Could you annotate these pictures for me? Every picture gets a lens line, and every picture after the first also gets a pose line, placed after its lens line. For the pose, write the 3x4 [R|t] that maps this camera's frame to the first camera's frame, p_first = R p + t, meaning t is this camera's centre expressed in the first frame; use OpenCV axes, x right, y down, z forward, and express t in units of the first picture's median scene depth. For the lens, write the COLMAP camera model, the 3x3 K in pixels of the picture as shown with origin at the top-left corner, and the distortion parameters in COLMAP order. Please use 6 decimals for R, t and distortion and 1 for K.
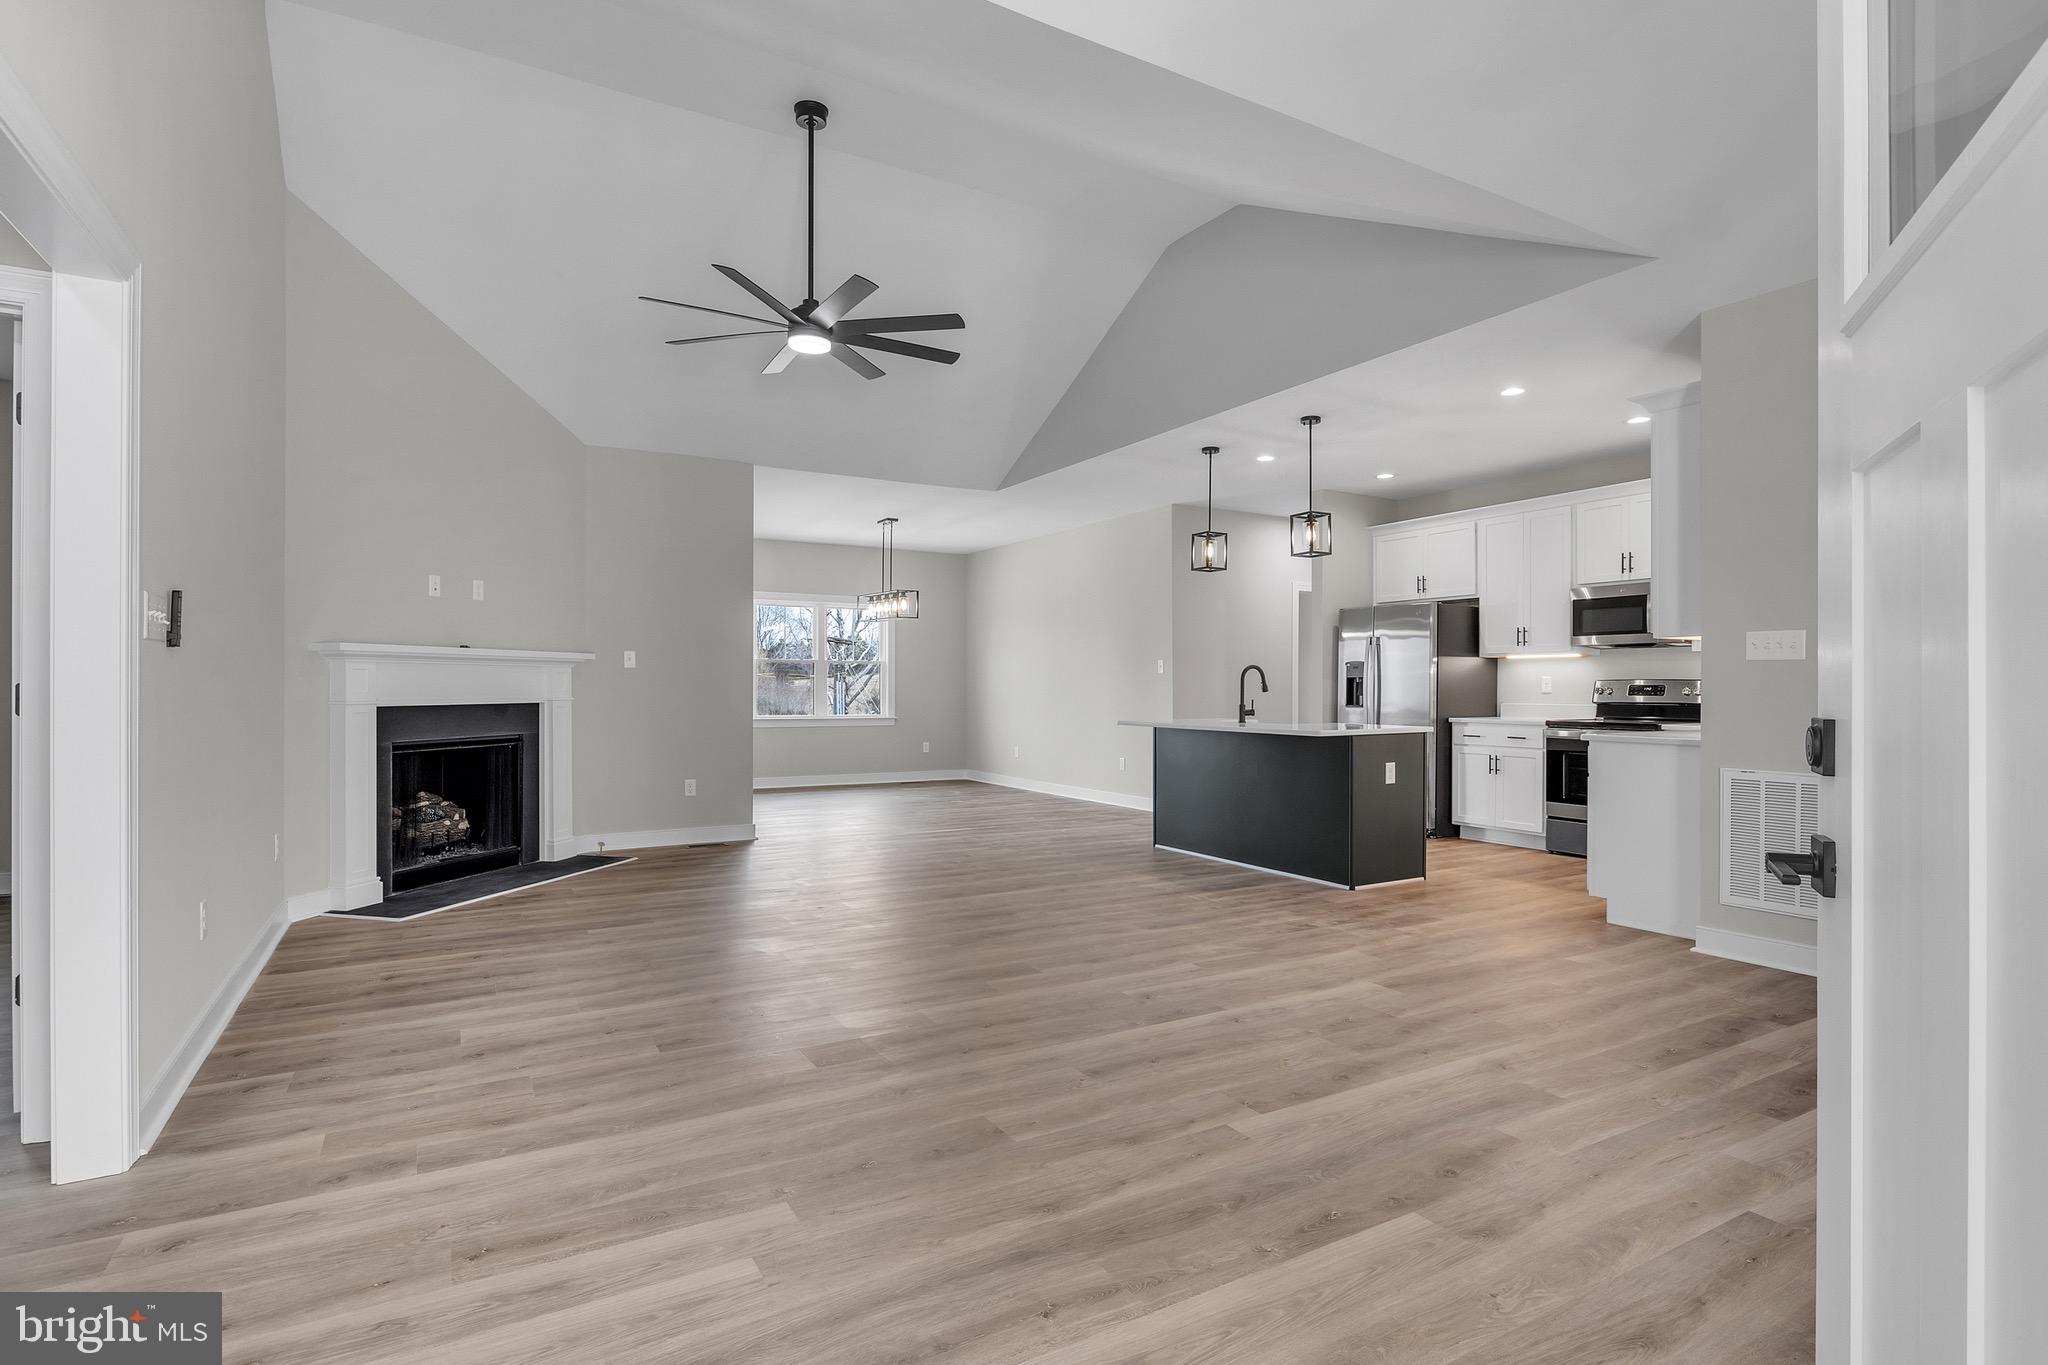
lens RADIAL K [[1013.8, 0, 1029.8], [0, 1013.8, 678.9], [0, 0, 1]] dist [-0.010243, -0.000663]
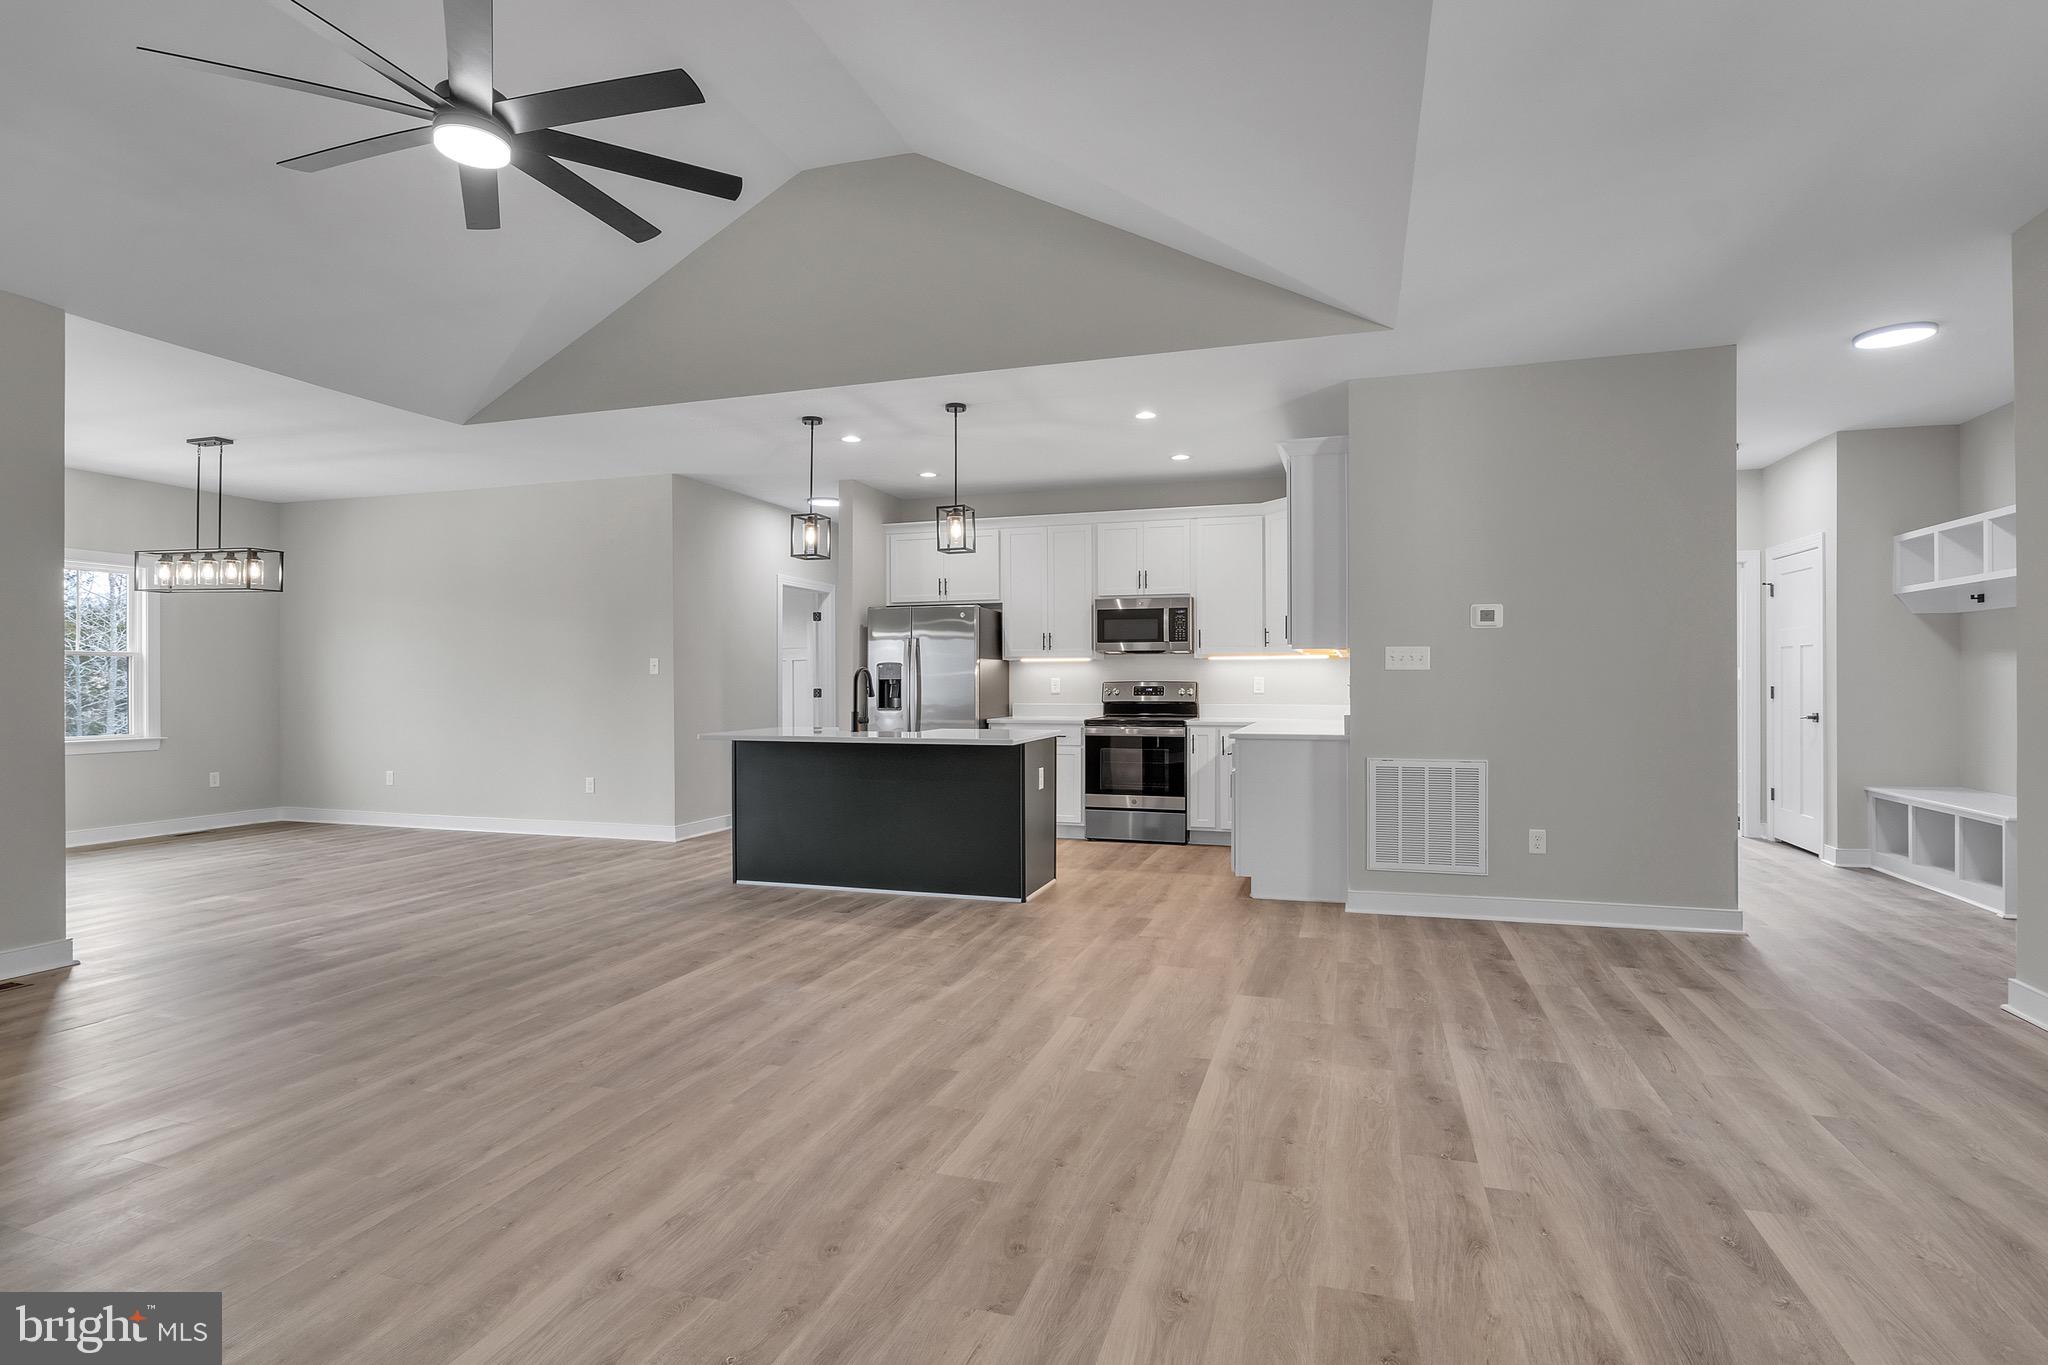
lens RADIAL K [[1018.0, 0, 1029.2], [0, 1018.0, 687.2], [0, 0, 1]] dist [-0.006176, -0.001400]
pose [[0.741487, -0.008362, 0.670916, -0.337894], [-0.000562, 0.999914, 0.013083, -0.010097], [-0.670968, -0.010078, 0.741418, 0.282060]]
